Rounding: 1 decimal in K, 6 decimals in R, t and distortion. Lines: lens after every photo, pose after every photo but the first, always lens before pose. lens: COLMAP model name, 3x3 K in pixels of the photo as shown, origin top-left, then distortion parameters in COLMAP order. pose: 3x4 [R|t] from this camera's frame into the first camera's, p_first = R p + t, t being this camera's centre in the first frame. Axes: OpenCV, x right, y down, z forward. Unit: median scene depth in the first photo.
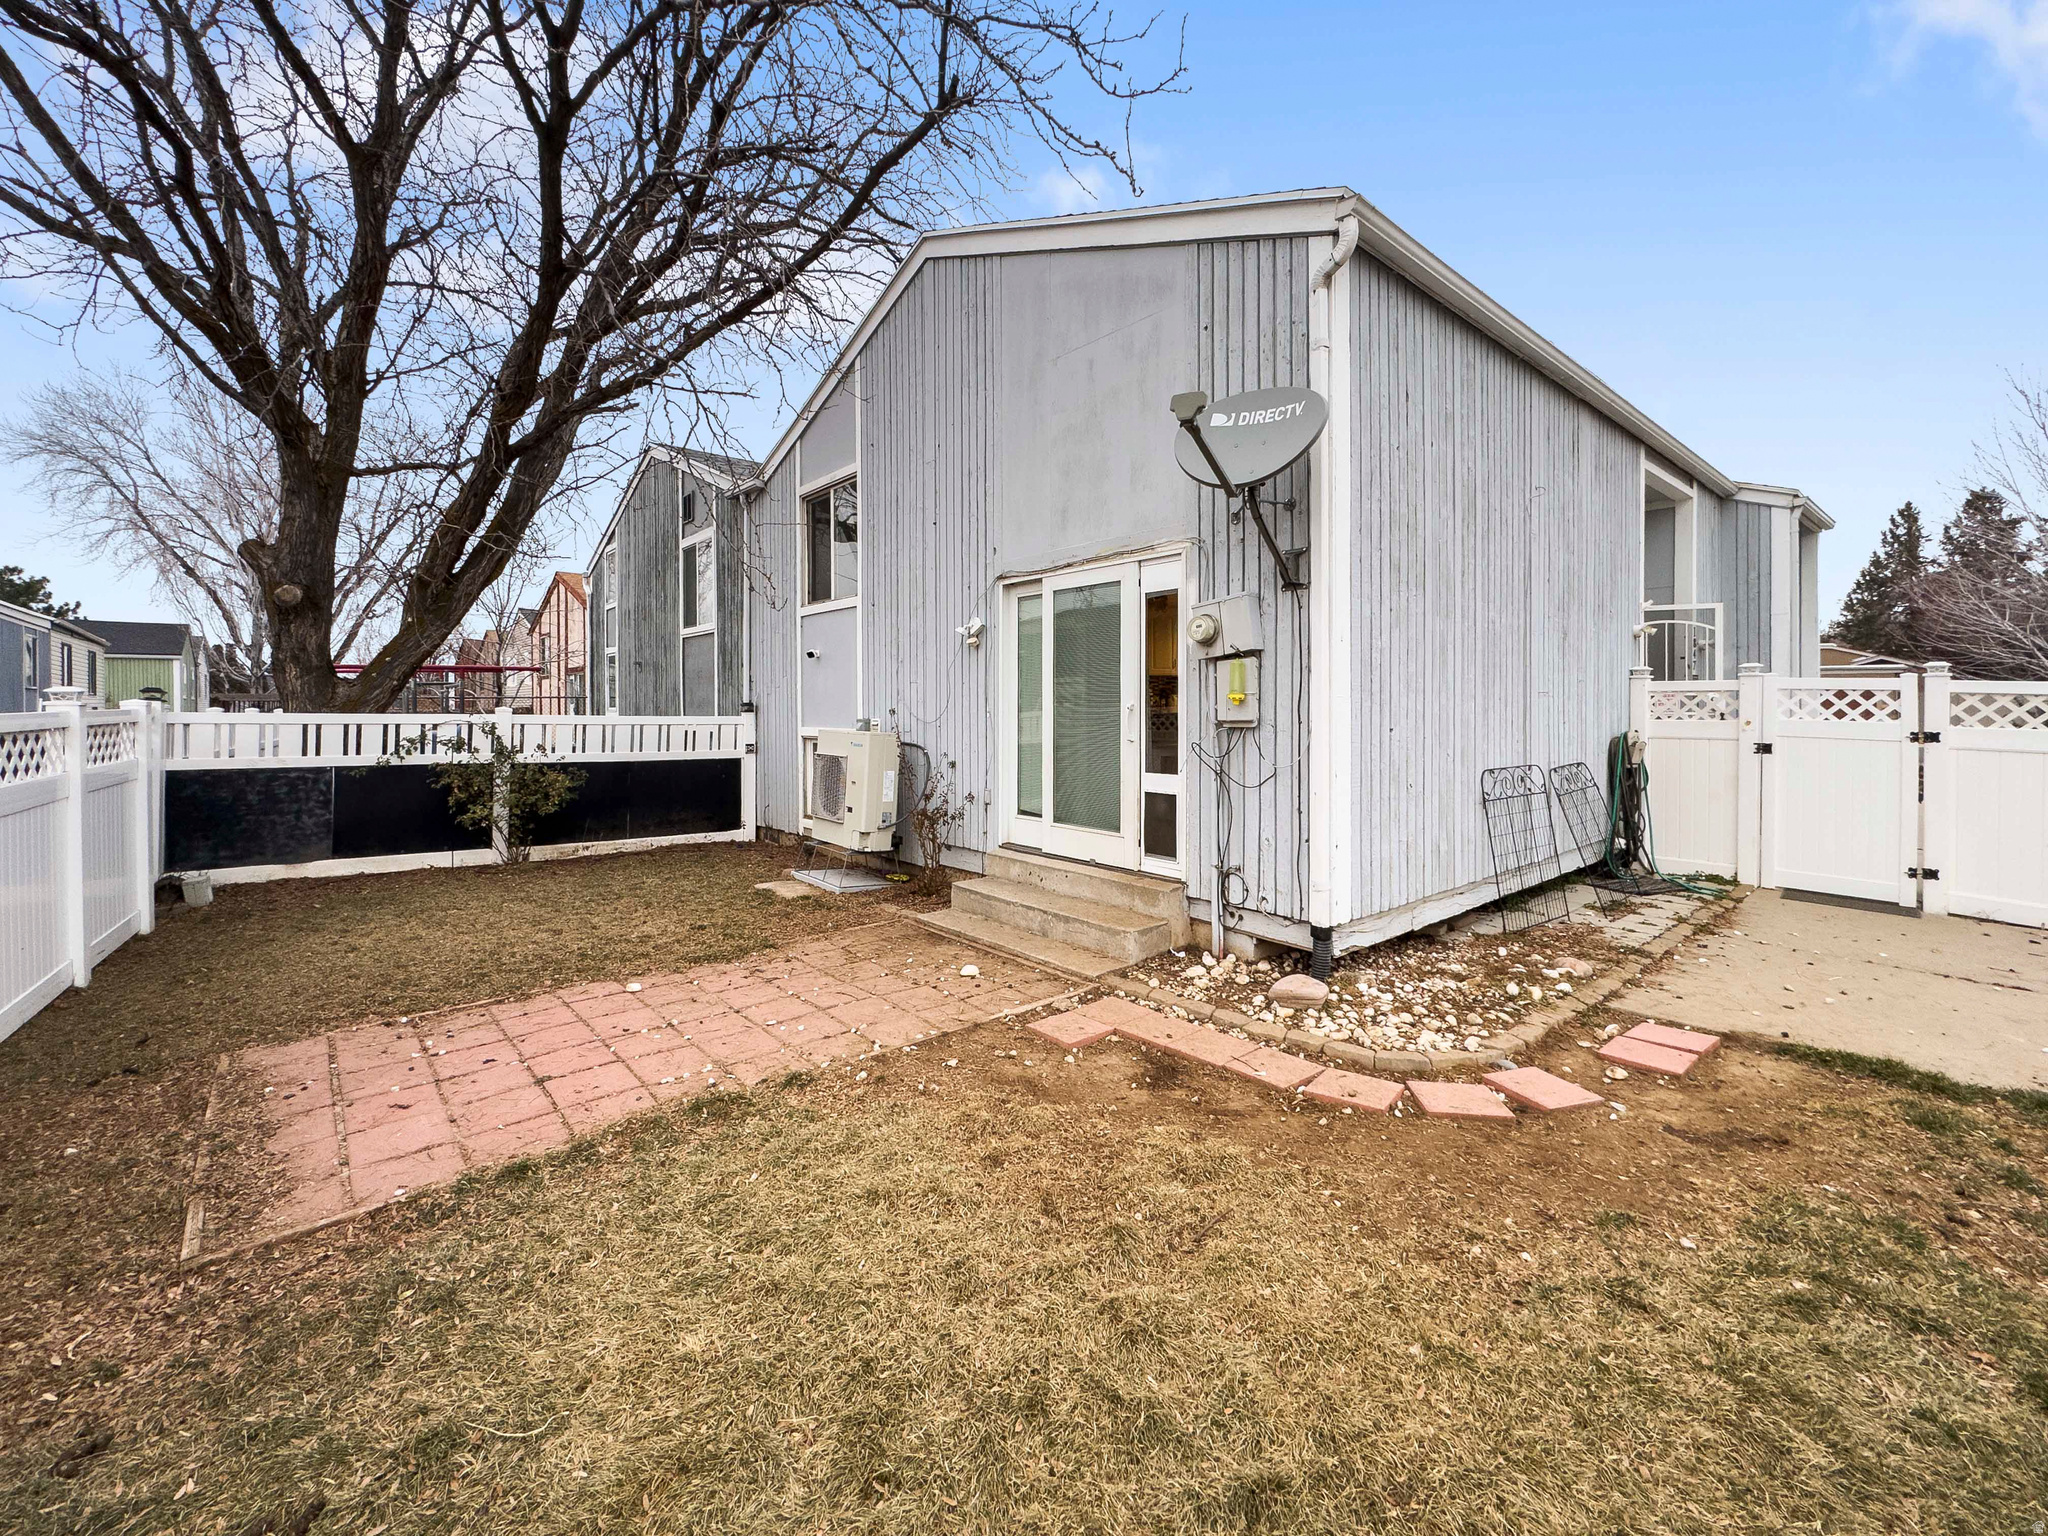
lens RADIAL K [[854.6, 0, 1028.7], [0, 854.6, 717.8], [0, 0, 1]] dist [-0.009428, 0.000008]
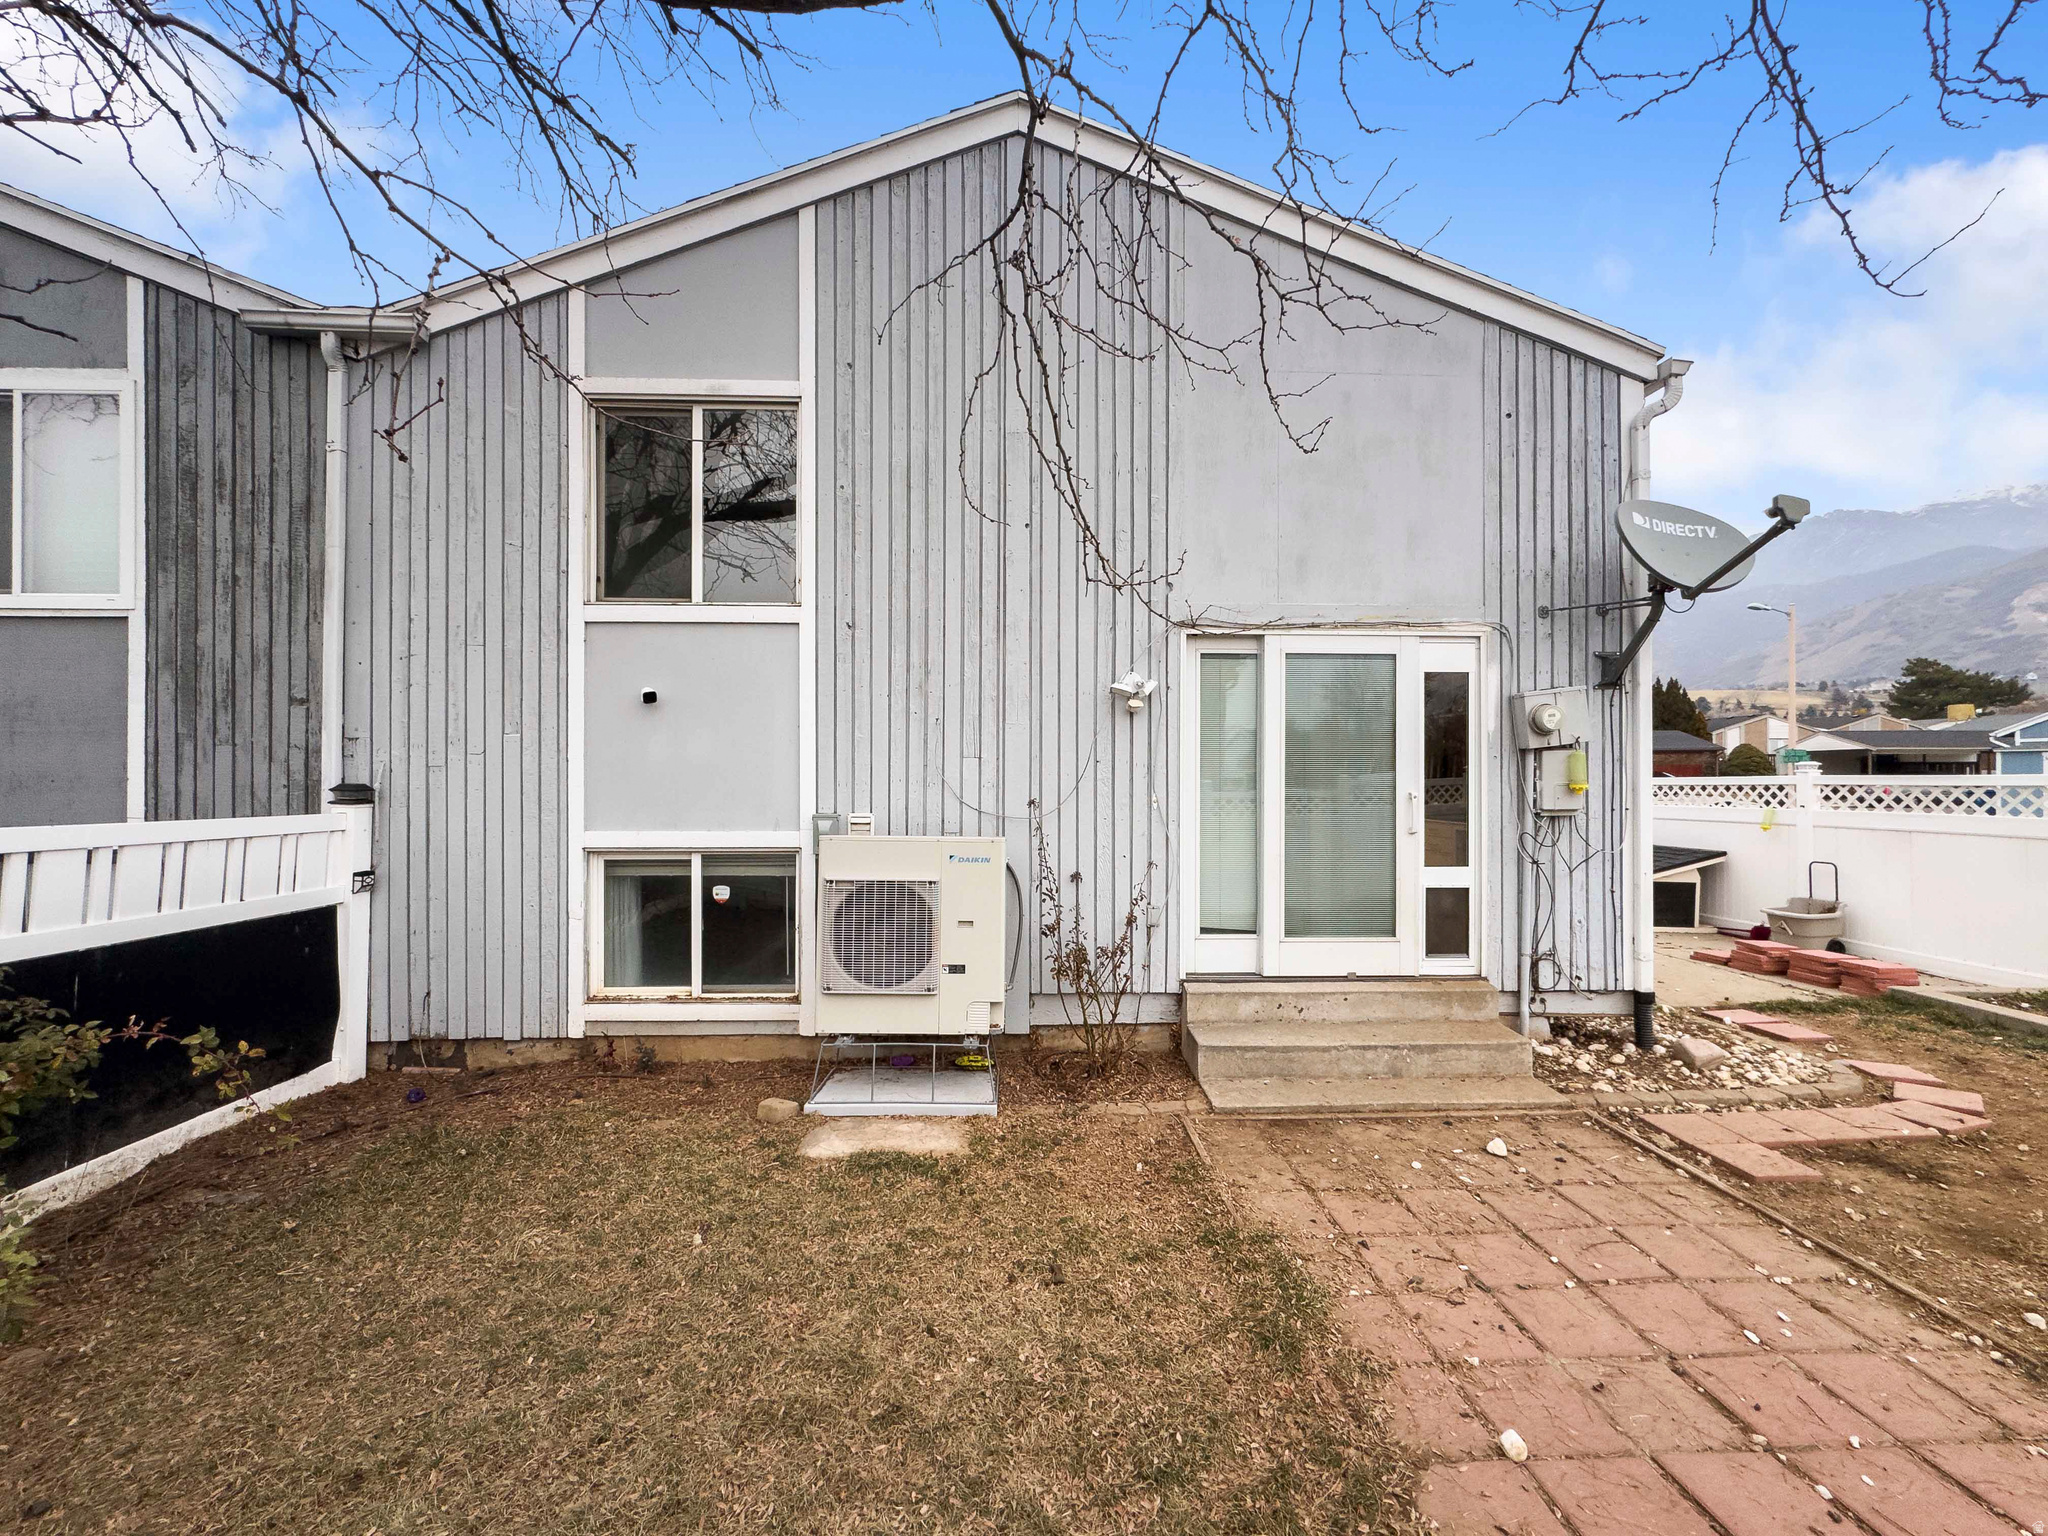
lens RADIAL K [[813.9, 0, 1027.7], [0, 813.9, 775.0], [0, 0, 1]] dist [-0.001786, 0.000286]
pose [[0.619473, 0.002163, 0.785015, -0.831399], [0.006124, 0.999952, -0.007588, -0.031445], [-0.784994, 0.009508, 0.619431, 0.806711]]
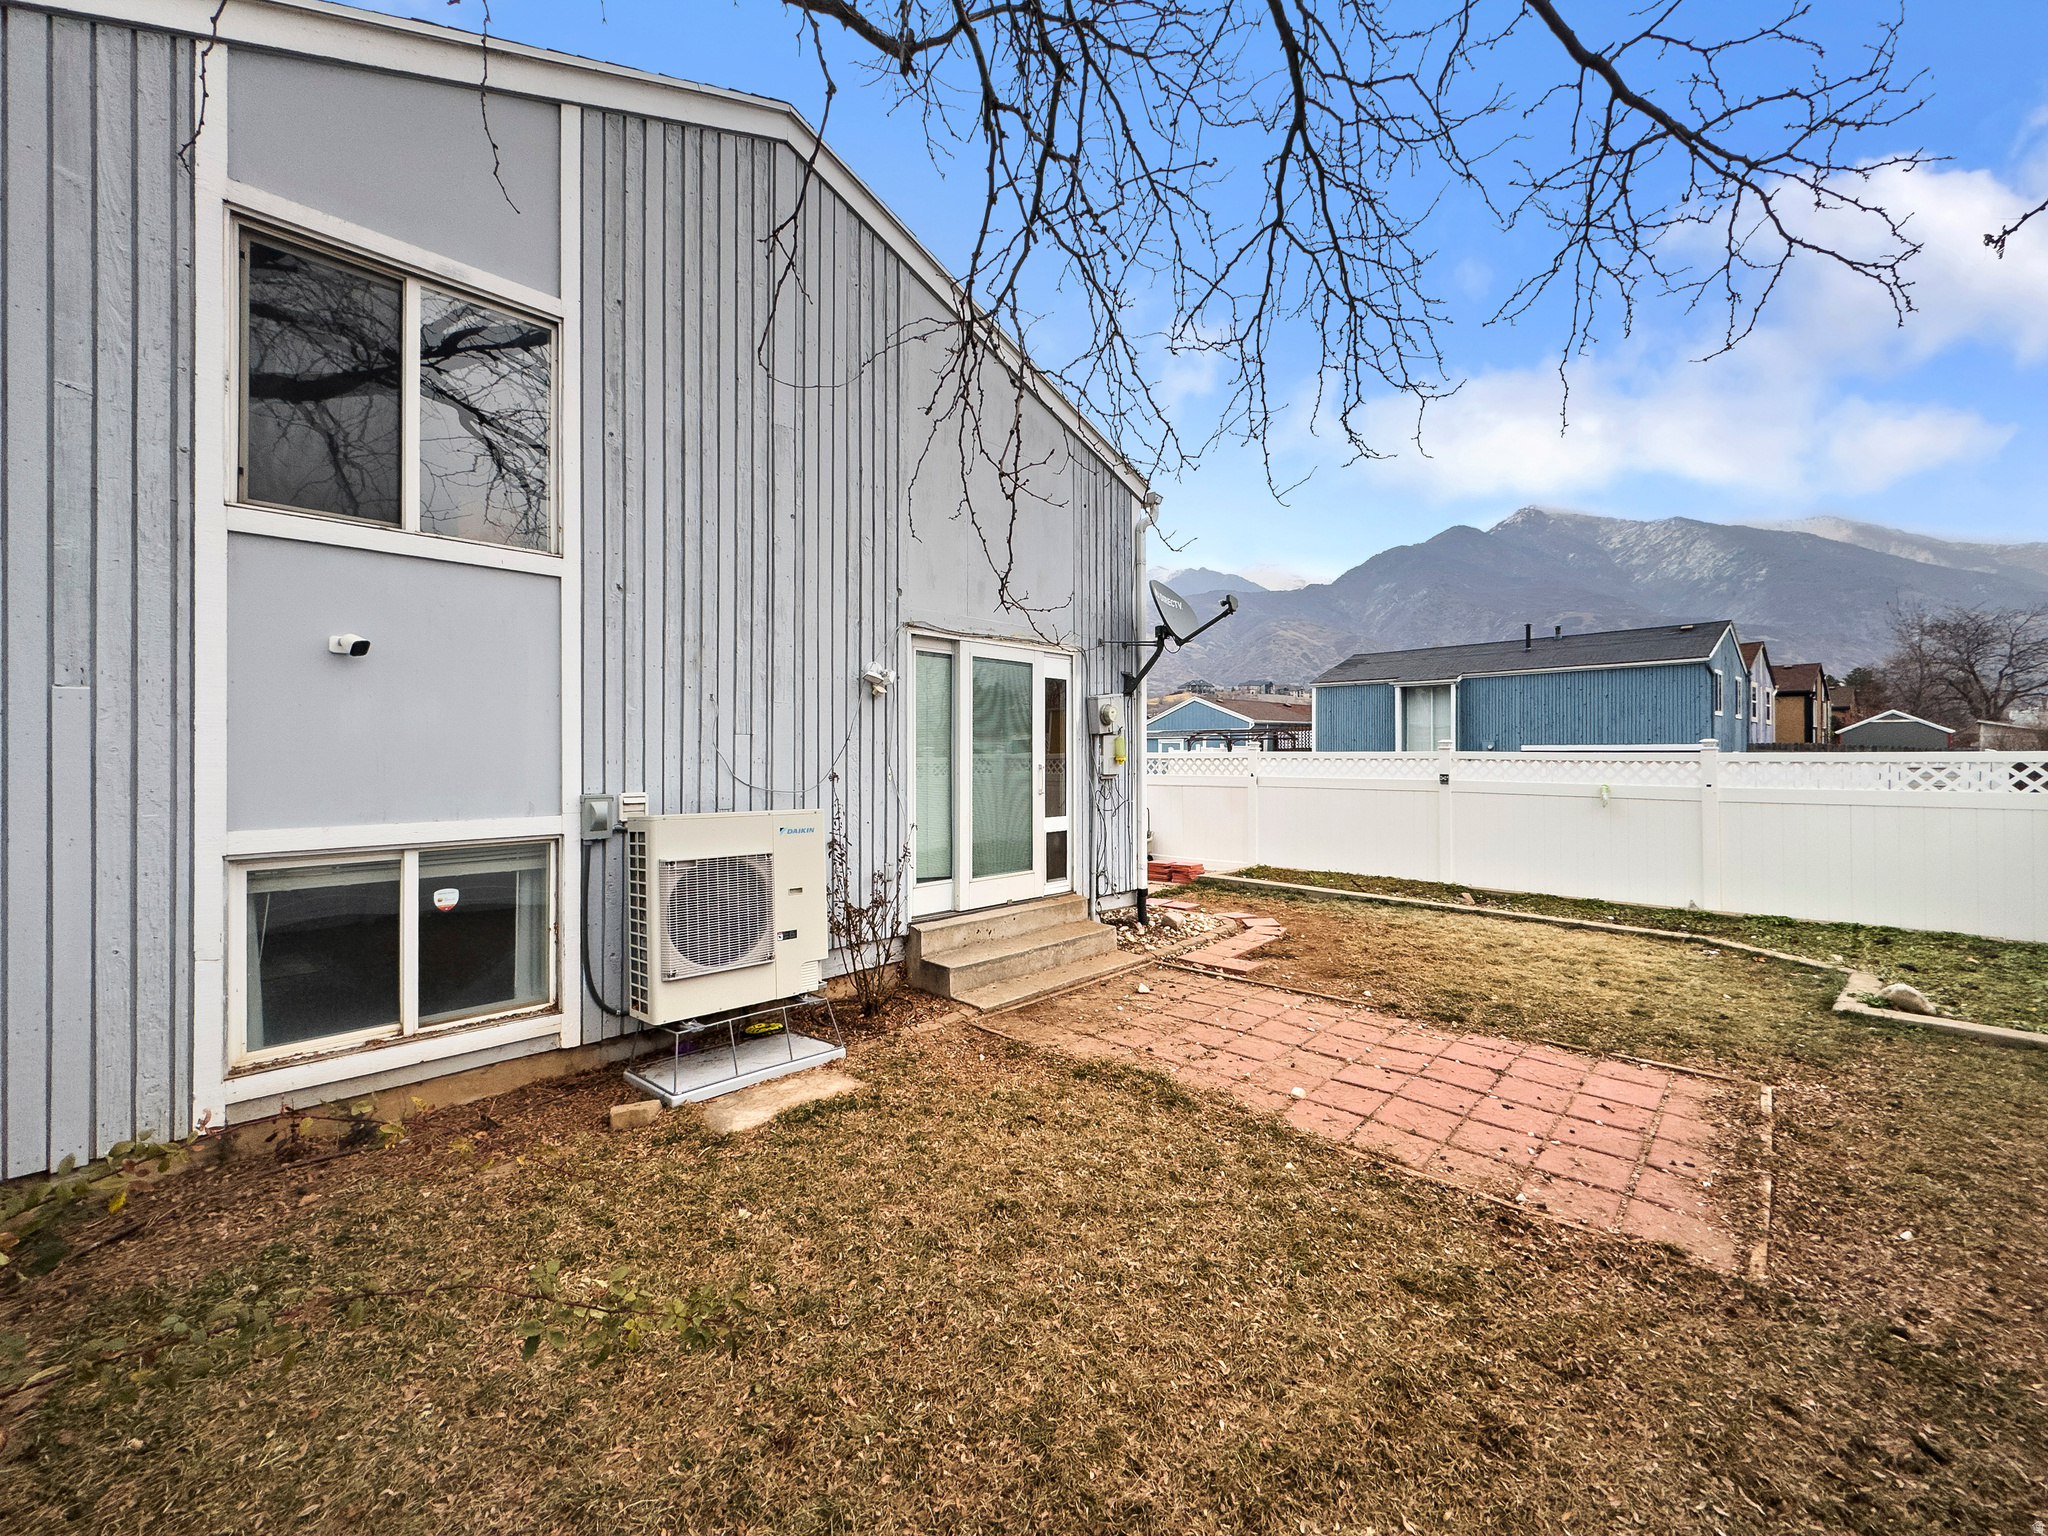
lens RADIAL K [[824.2, 0, 1023.8], [0, 824.2, 753.2], [0, 0, 1]] dist [0.001252, 0.000011]
pose [[-0.107720, 0.001957, 0.994179, -1.108289], [0.010554, 0.999944, -0.000825, -0.032368], [-0.994125, 0.010404, -0.107735, 1.185579]]
